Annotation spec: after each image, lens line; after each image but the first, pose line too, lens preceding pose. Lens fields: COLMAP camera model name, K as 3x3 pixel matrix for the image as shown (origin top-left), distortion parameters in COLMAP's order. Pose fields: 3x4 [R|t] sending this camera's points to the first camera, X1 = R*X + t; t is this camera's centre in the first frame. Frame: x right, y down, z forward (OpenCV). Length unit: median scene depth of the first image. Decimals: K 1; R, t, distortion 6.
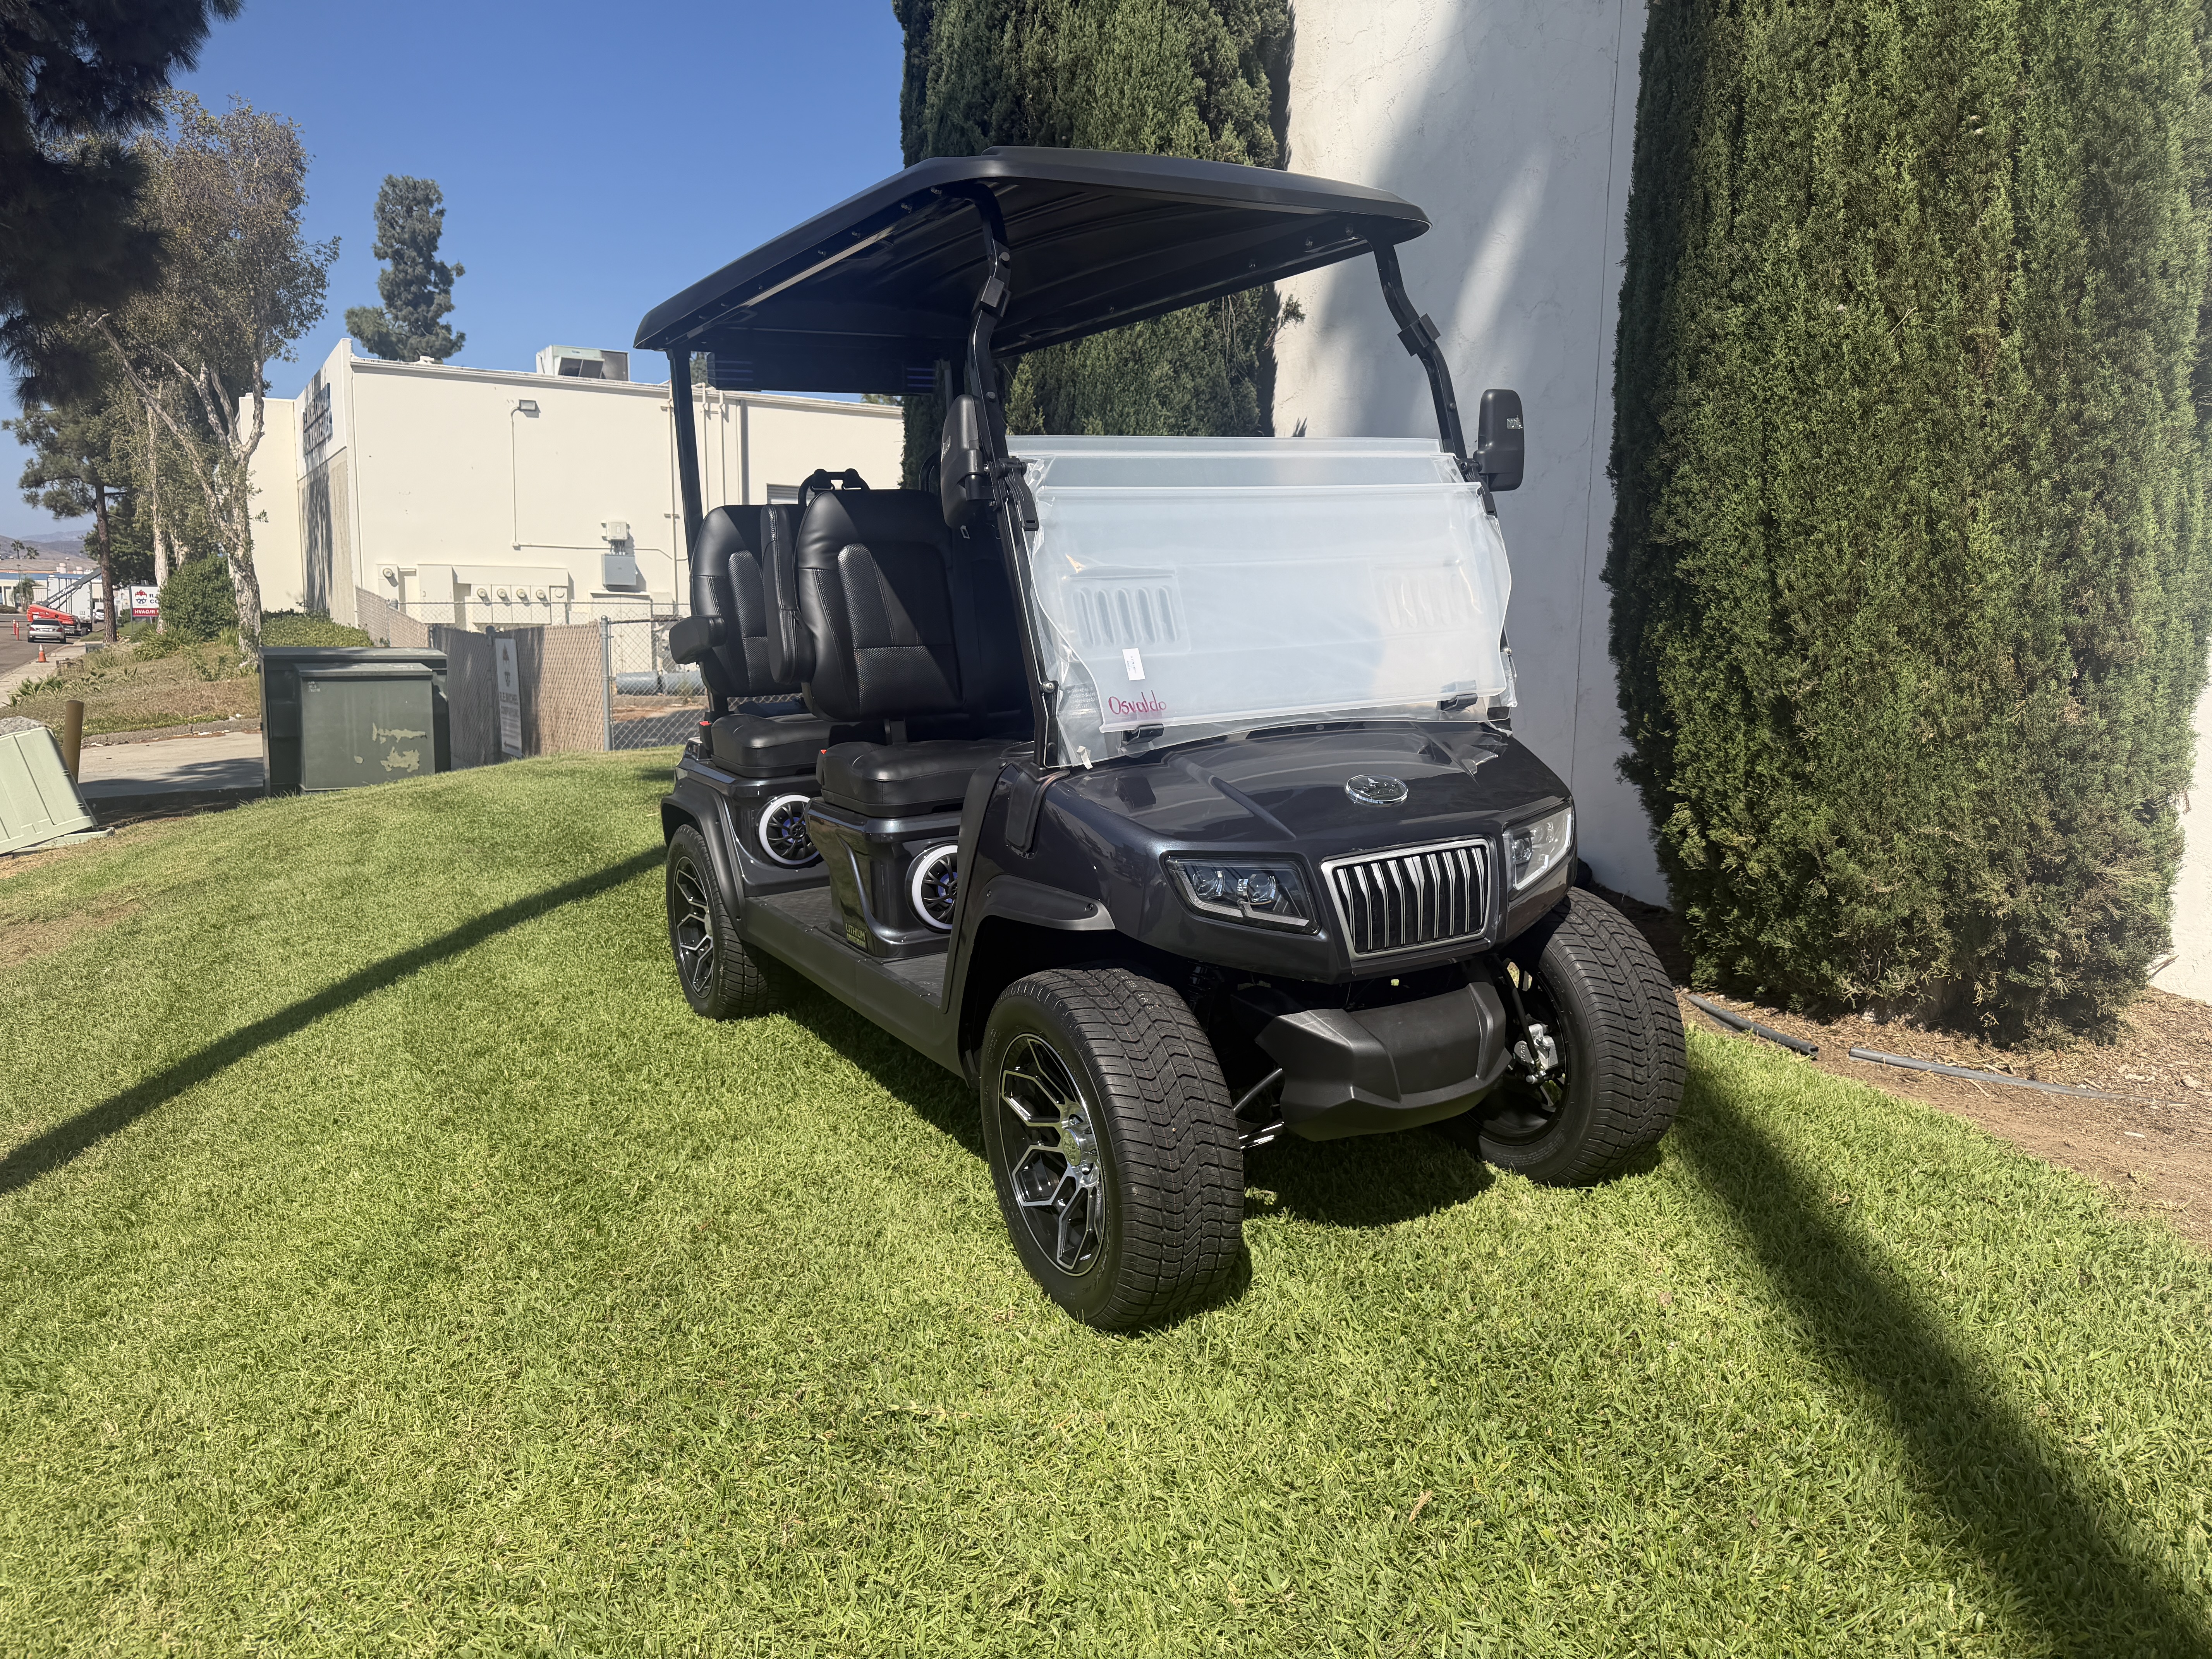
lens RADIAL K [[1567.4, 0, 1106.0], [0, 1567.4, 829.5], [0, 0, 1]] dist [0.003232, -0.009742]
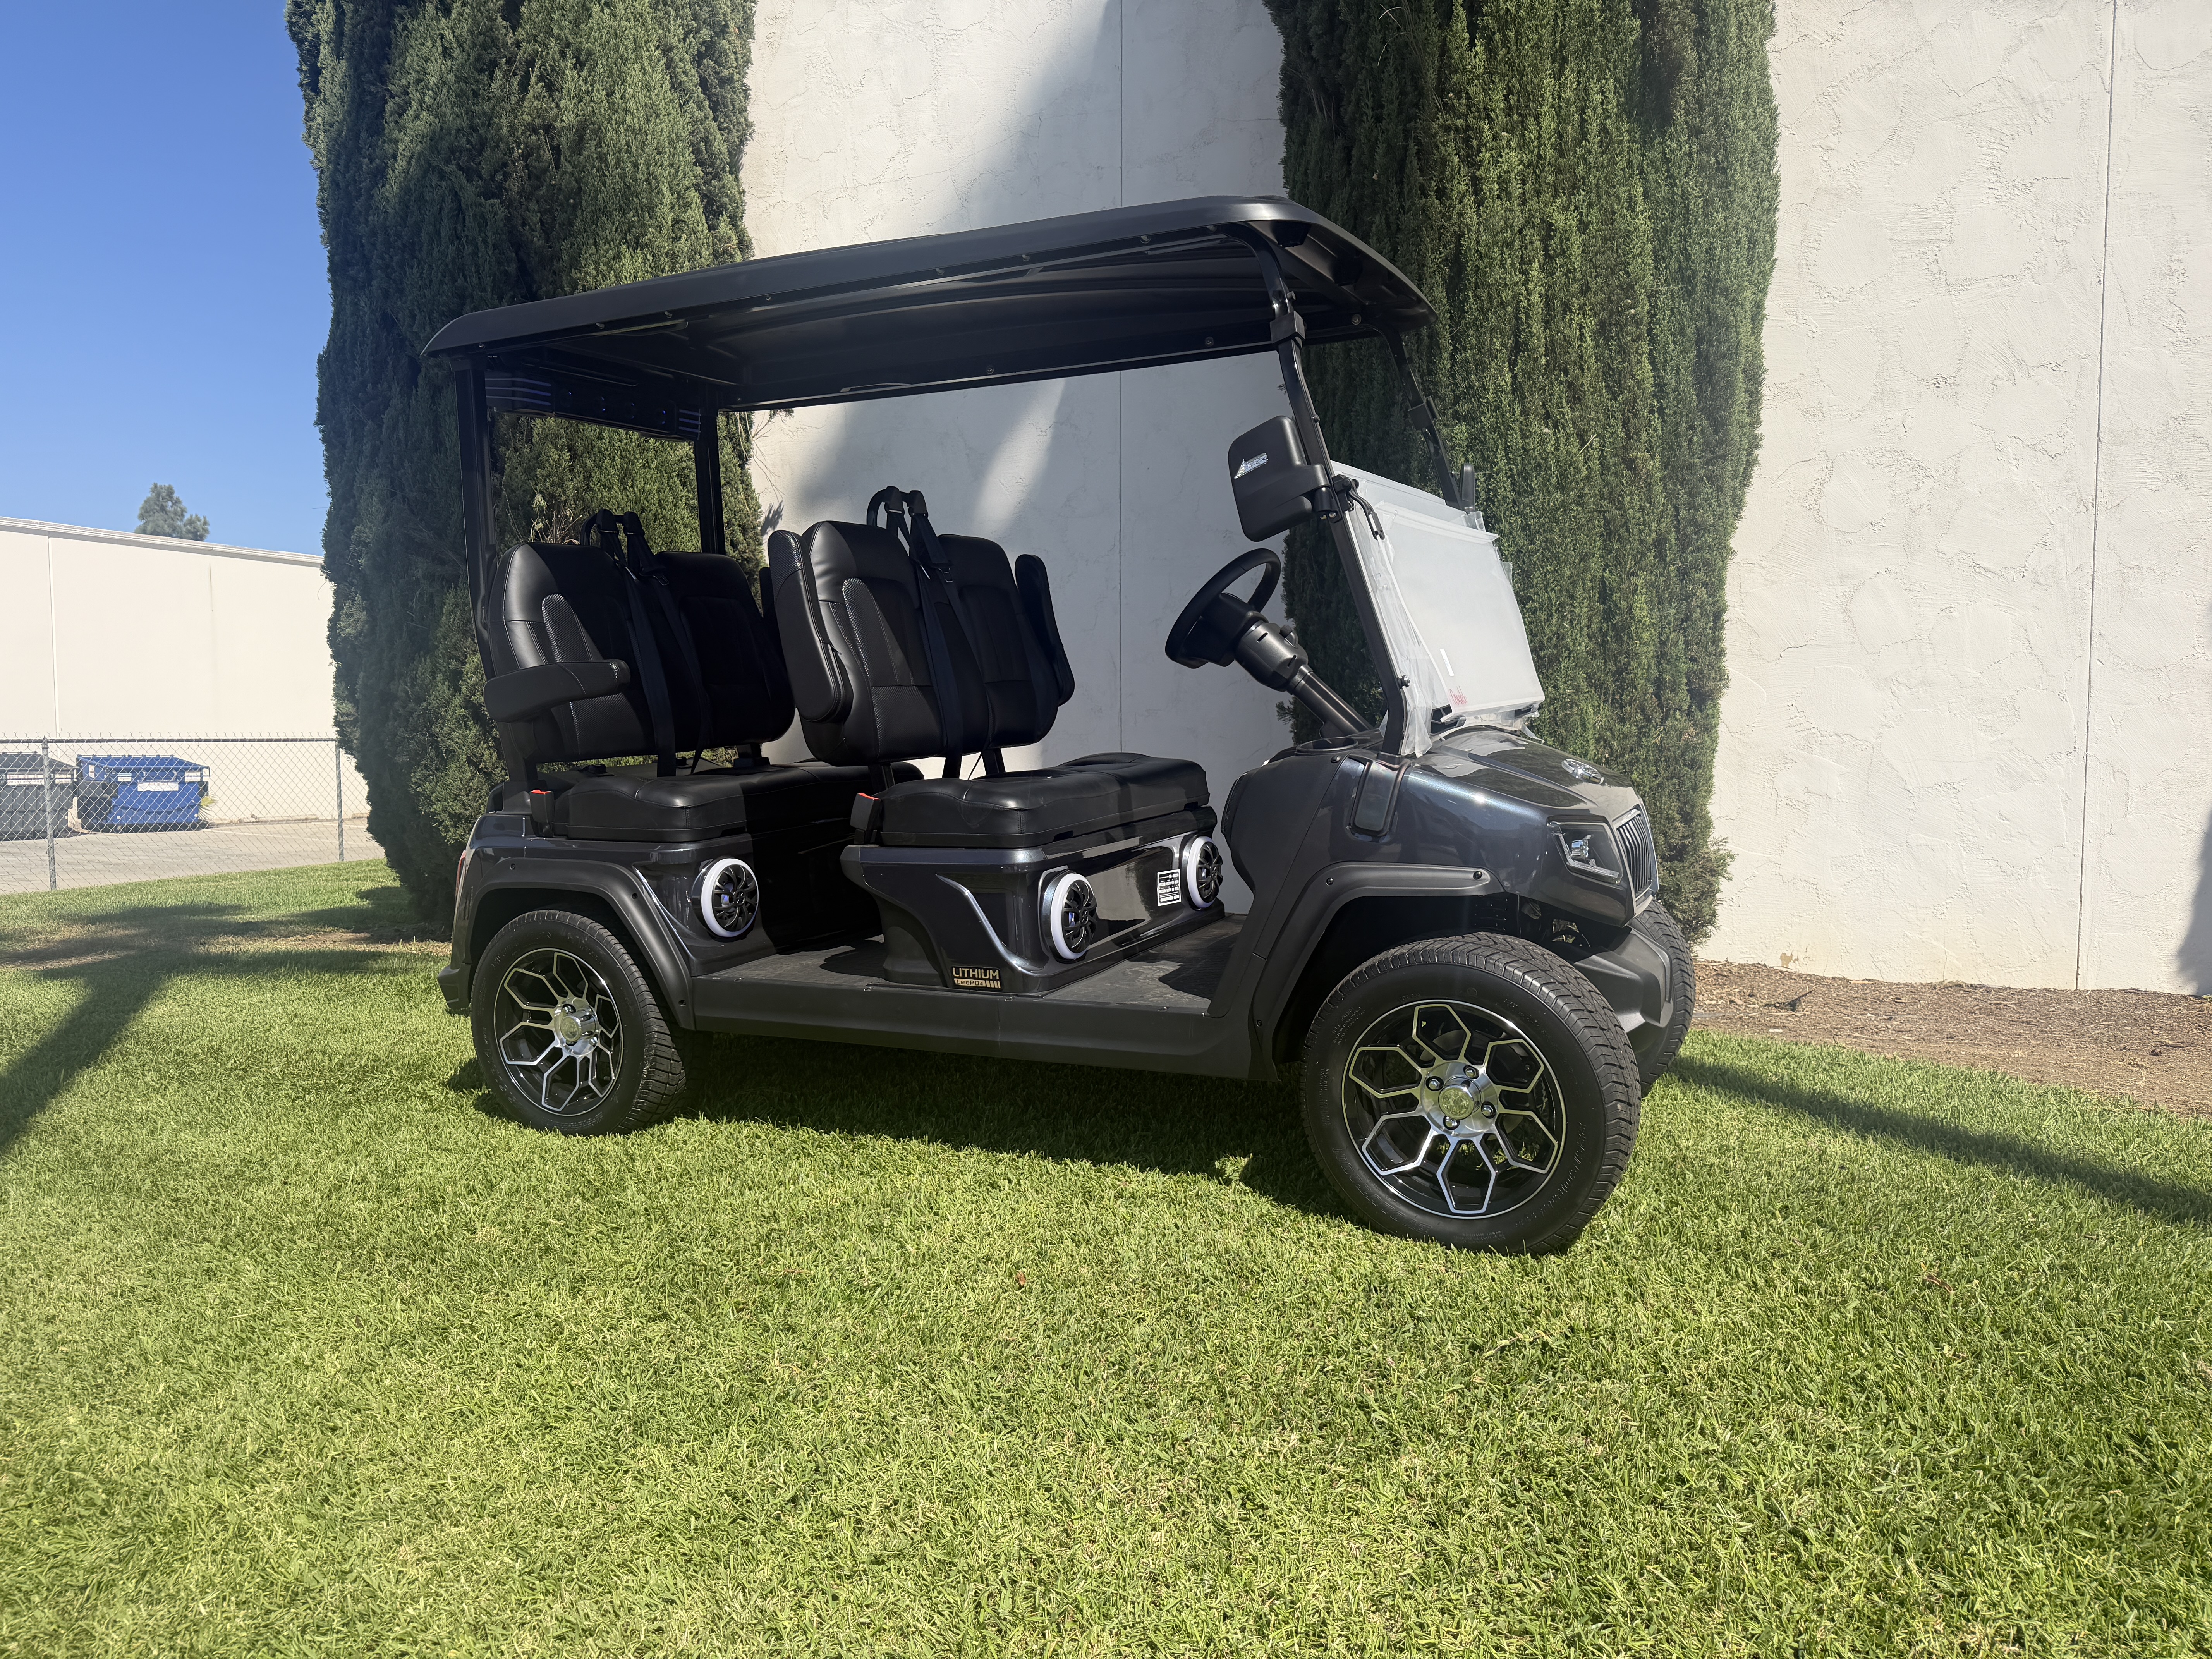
lens RADIAL K [[1559.3, 0, 1106.0], [0, 1559.3, 829.5], [0, 0, 1]] dist [0.052652, -0.093775]
pose [[0.827133, -0.048811, 0.559882, -0.570325], [0.097942, 0.993496, -0.058079, 0.037623], [-0.553406, 0.102875, 0.826534, 0.150218]]
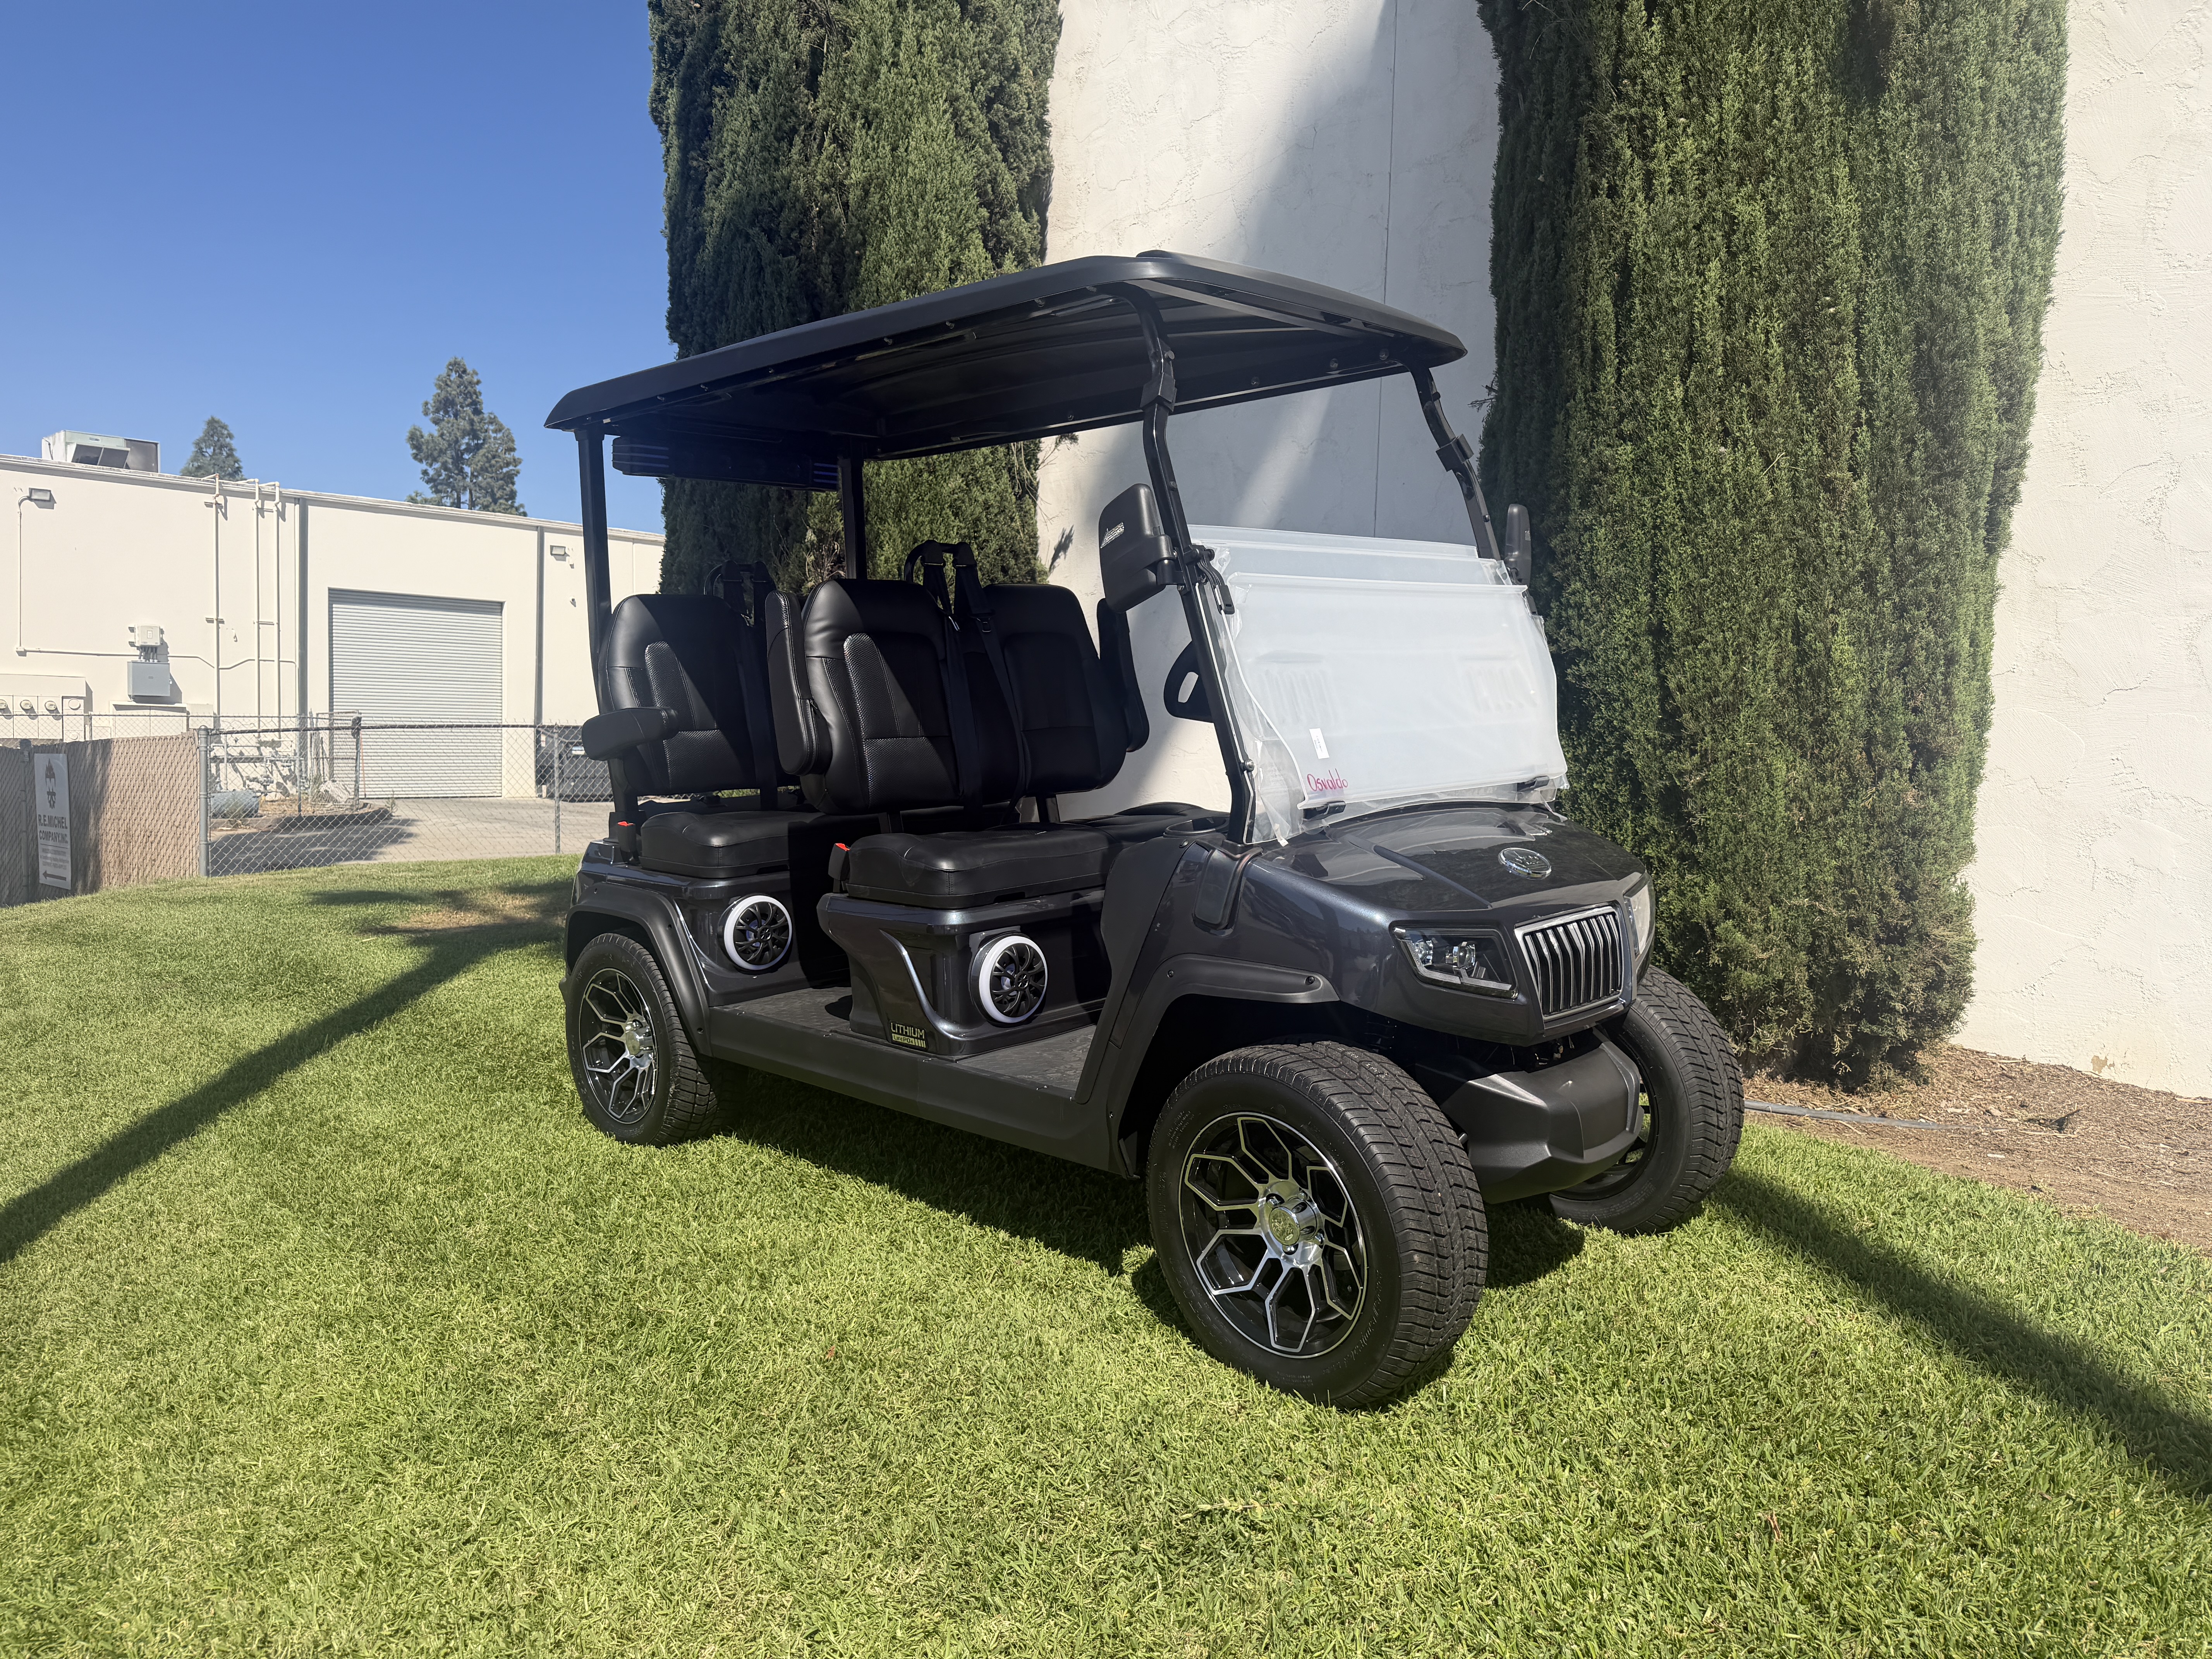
lens RADIAL K [[1564.7, 0, 1105.6], [0, 1564.7, 813.0], [0, 0, 1]] dist [0.016895, -0.028069]
pose [[0.962503, -0.009603, 0.271102, -0.277459], [0.033059, 0.996077, -0.082086, 0.013489], [-0.269250, 0.087971, 0.959044, 0.035537]]
